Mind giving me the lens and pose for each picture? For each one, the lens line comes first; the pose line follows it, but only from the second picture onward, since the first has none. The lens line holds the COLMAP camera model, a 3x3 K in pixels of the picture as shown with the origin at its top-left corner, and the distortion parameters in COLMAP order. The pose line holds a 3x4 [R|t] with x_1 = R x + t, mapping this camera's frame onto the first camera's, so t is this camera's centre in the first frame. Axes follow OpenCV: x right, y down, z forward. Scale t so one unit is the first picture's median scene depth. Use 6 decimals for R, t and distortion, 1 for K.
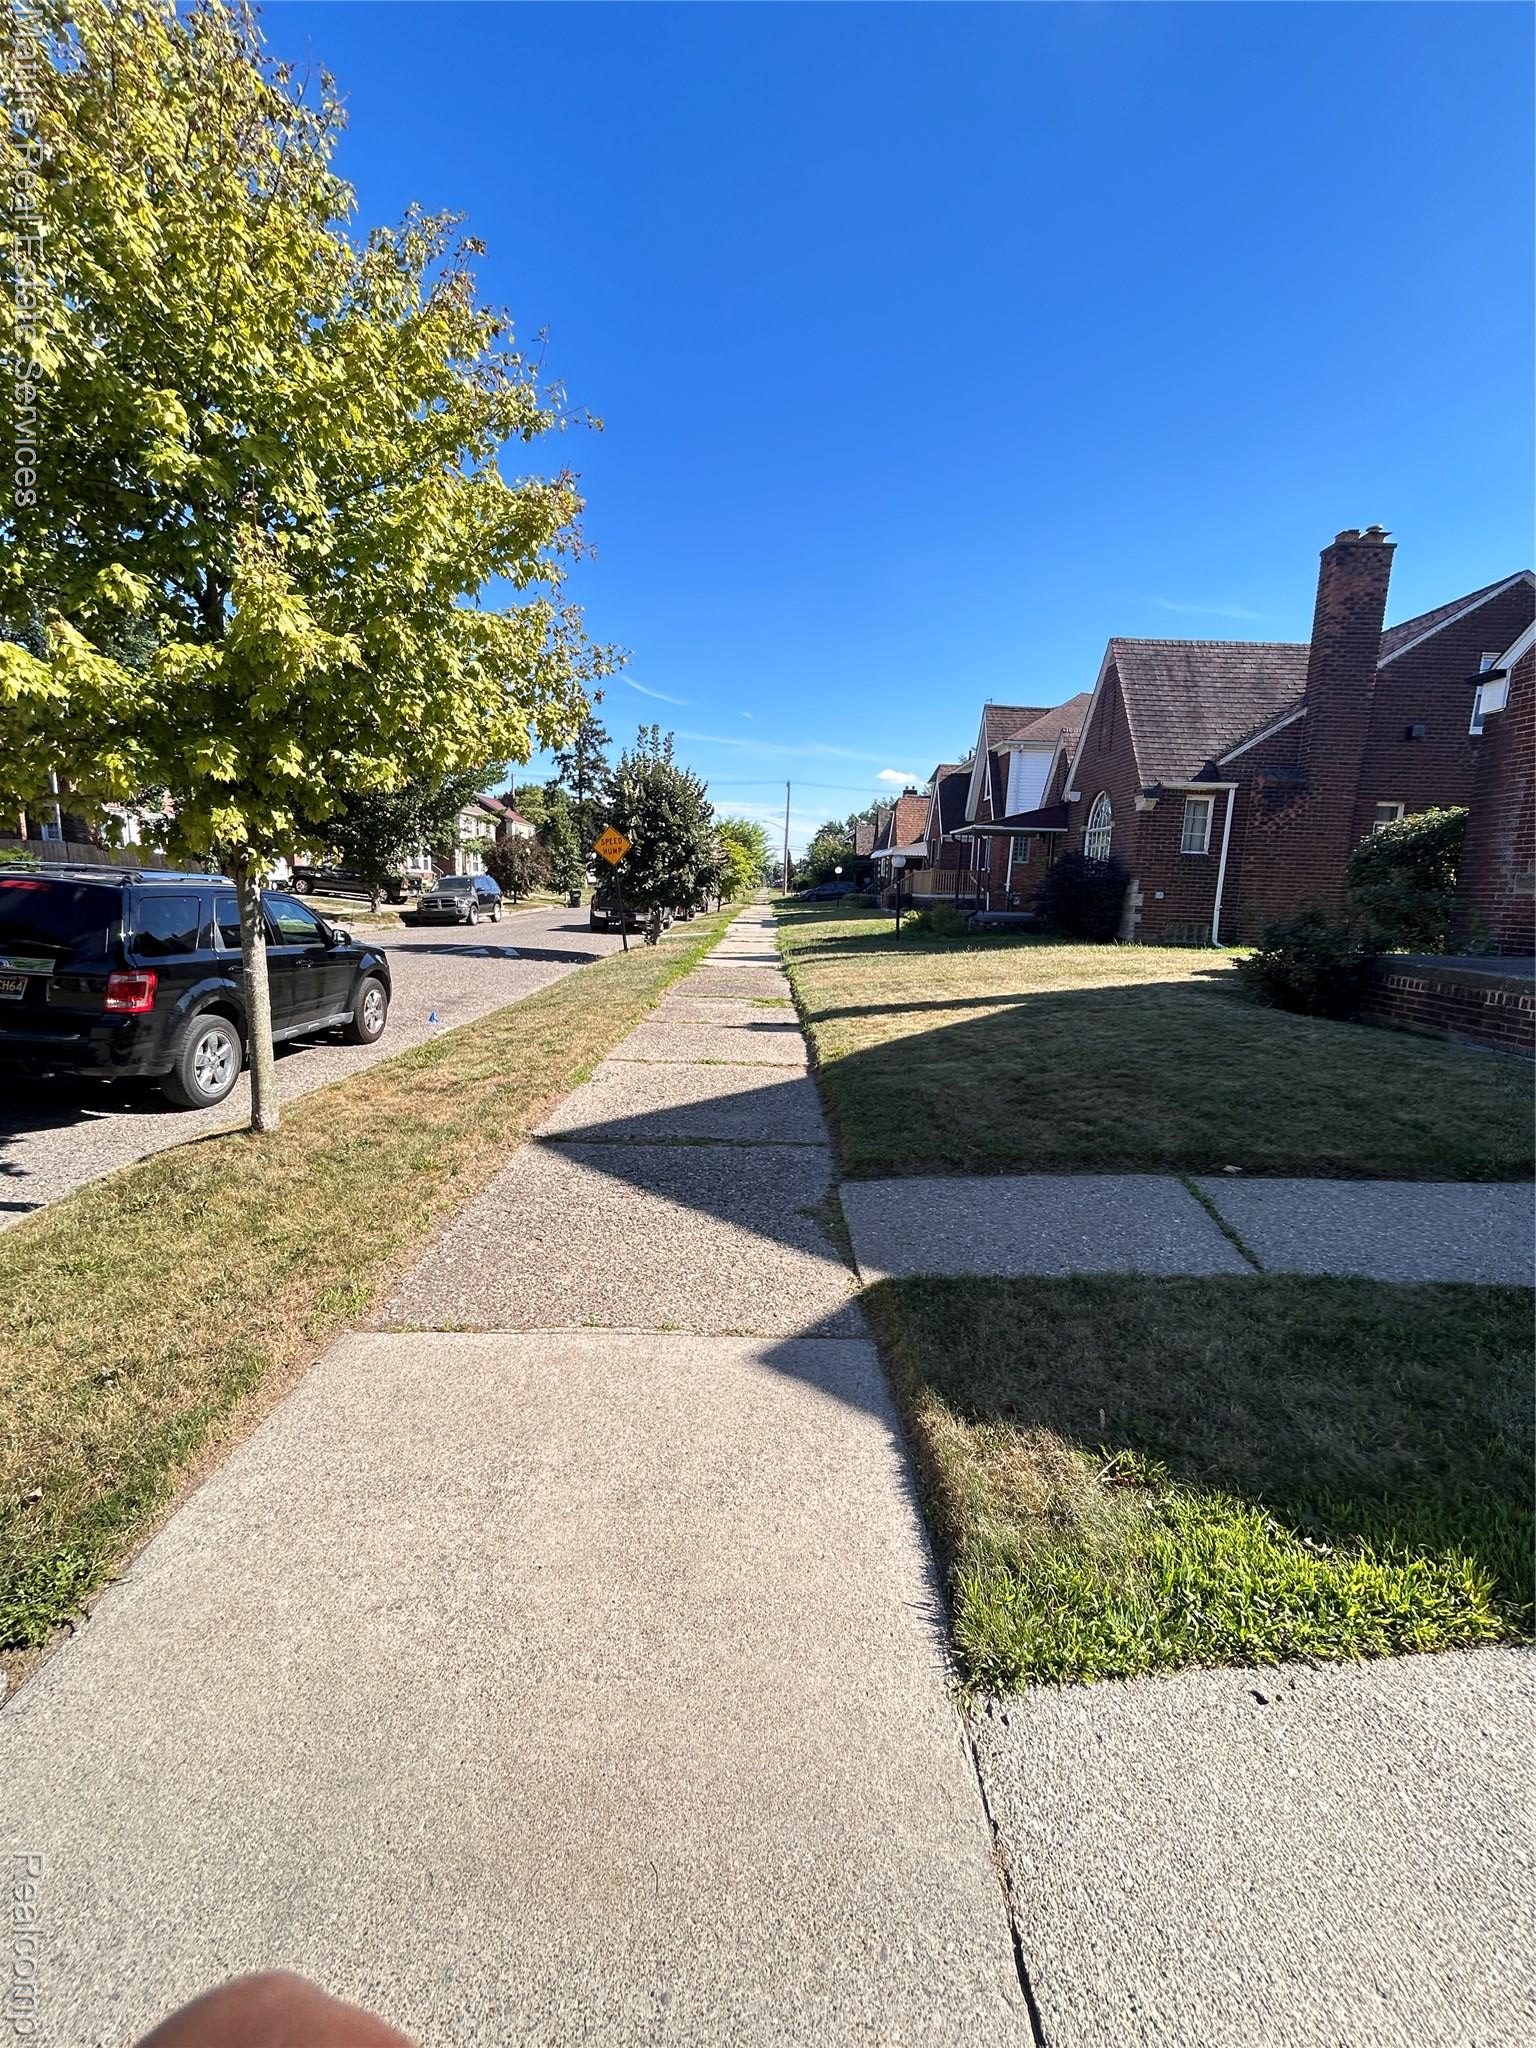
lens RADIAL K [[828.2, 0, 770.2], [0, 828.2, 1024.4], [0, 0, 1]] dist [0.000535, 0.000356]
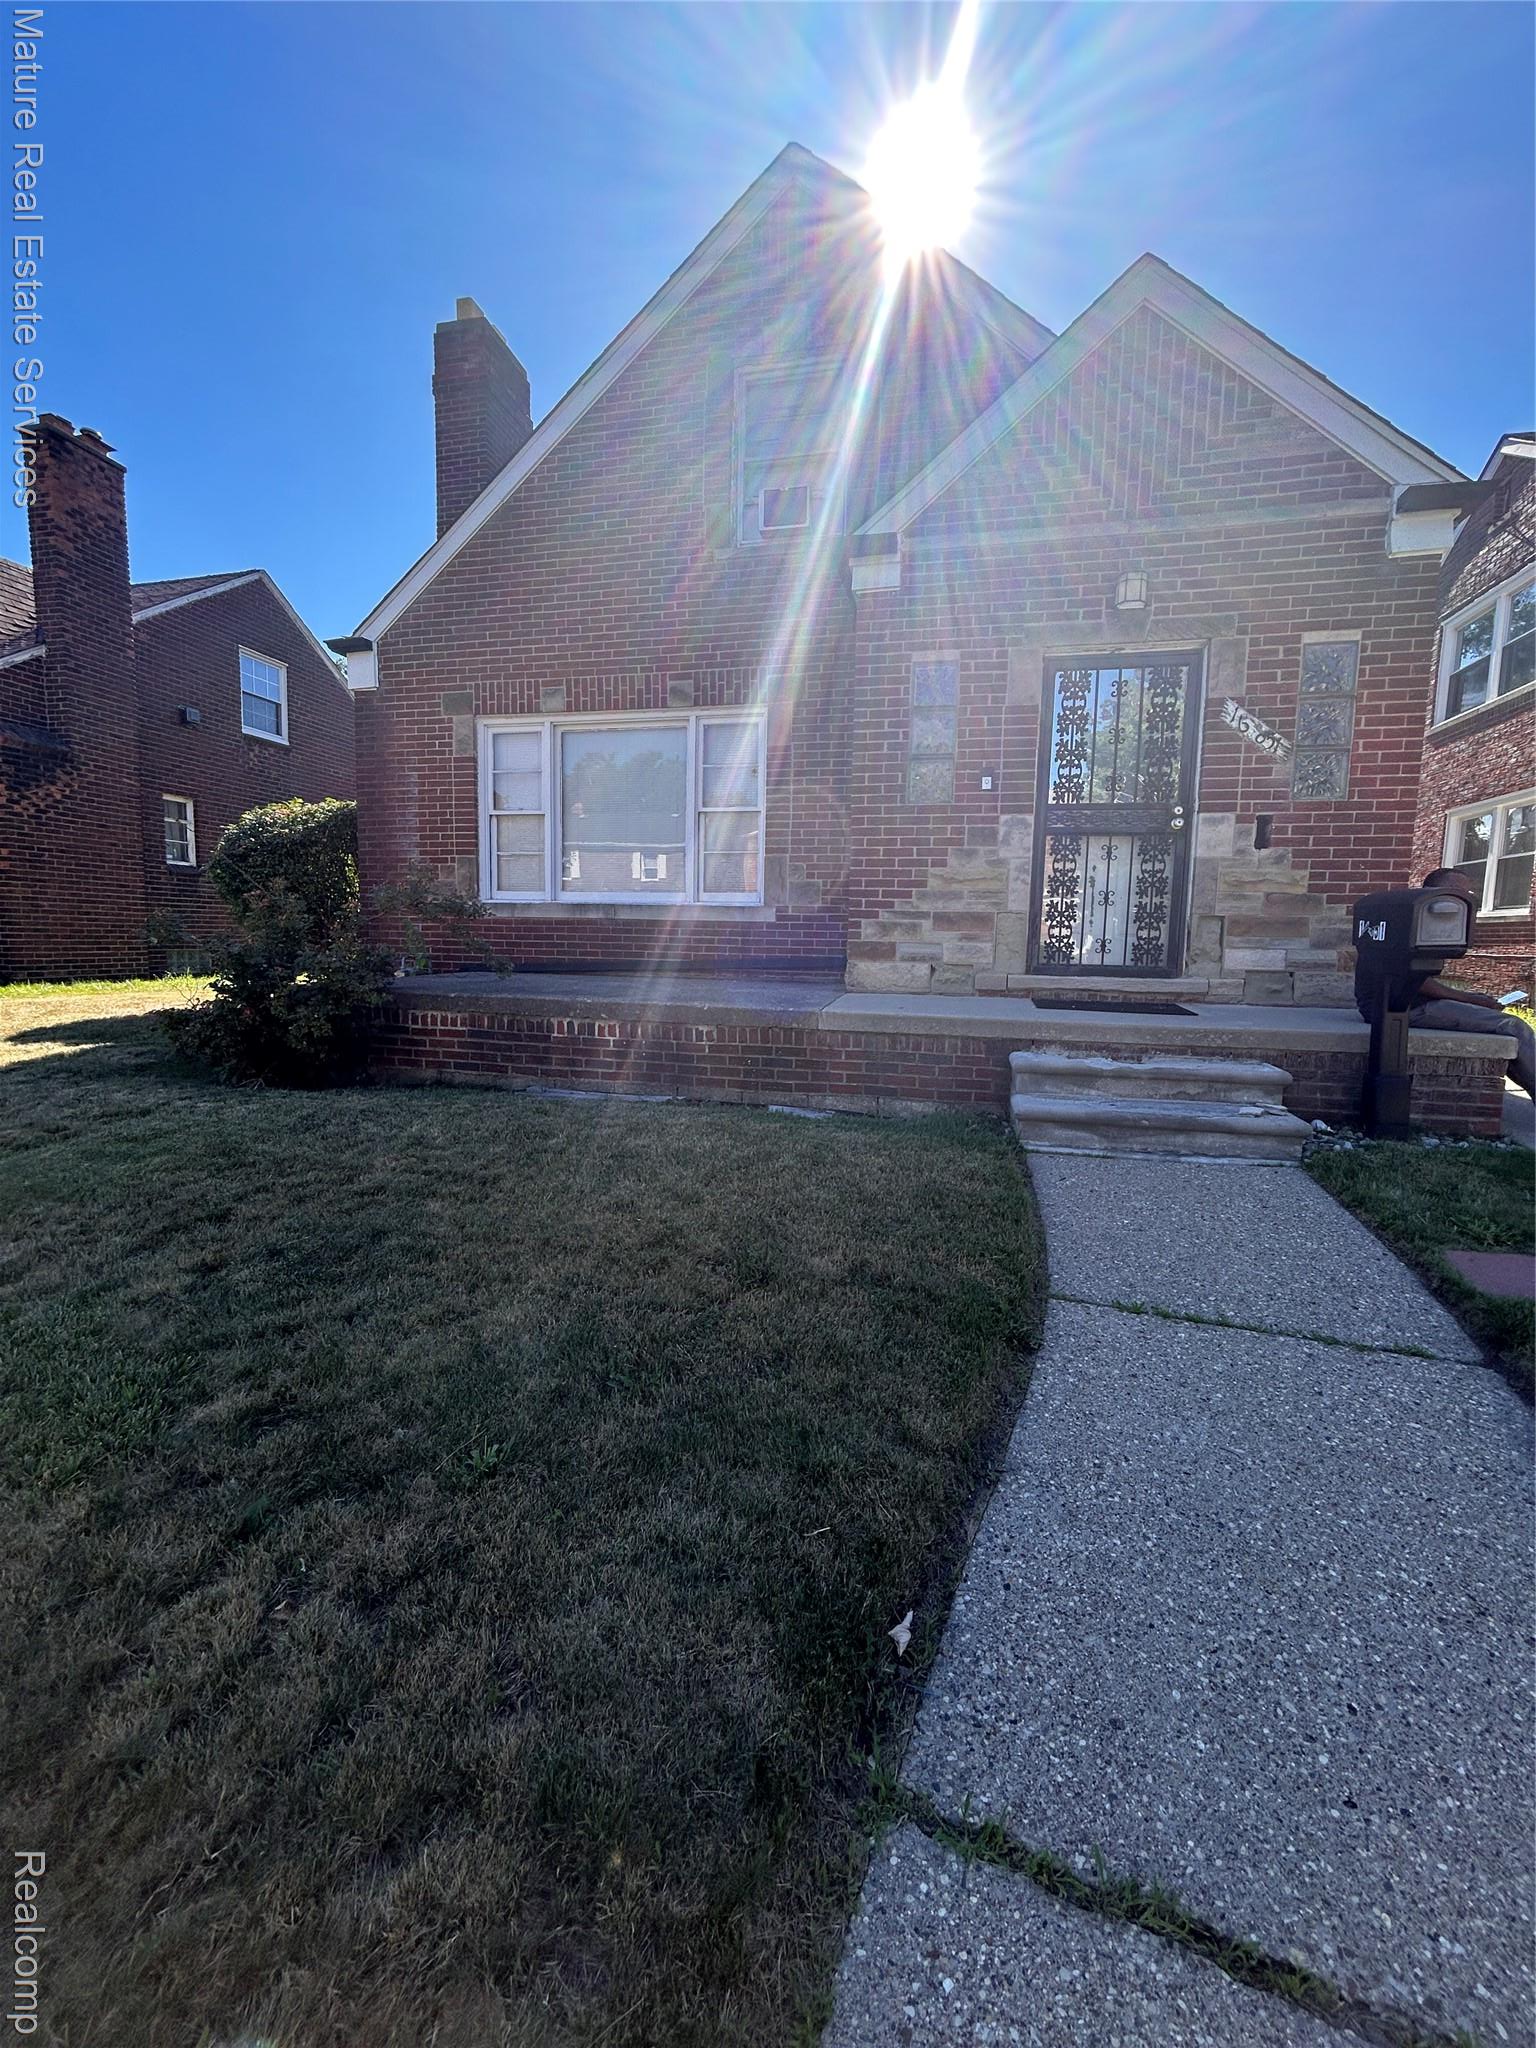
lens RADIAL K [[828.2, 0, 767.9], [0, 828.2, 1019.7], [0, 0, 1]] dist [0.000535, 0.000356]
pose [[0.235094, -0.121078, 0.964402, 0.103964], [0.150488, 0.984781, 0.086952, -0.052239], [-0.960252, 0.124689, 0.249737, 0.407835]]
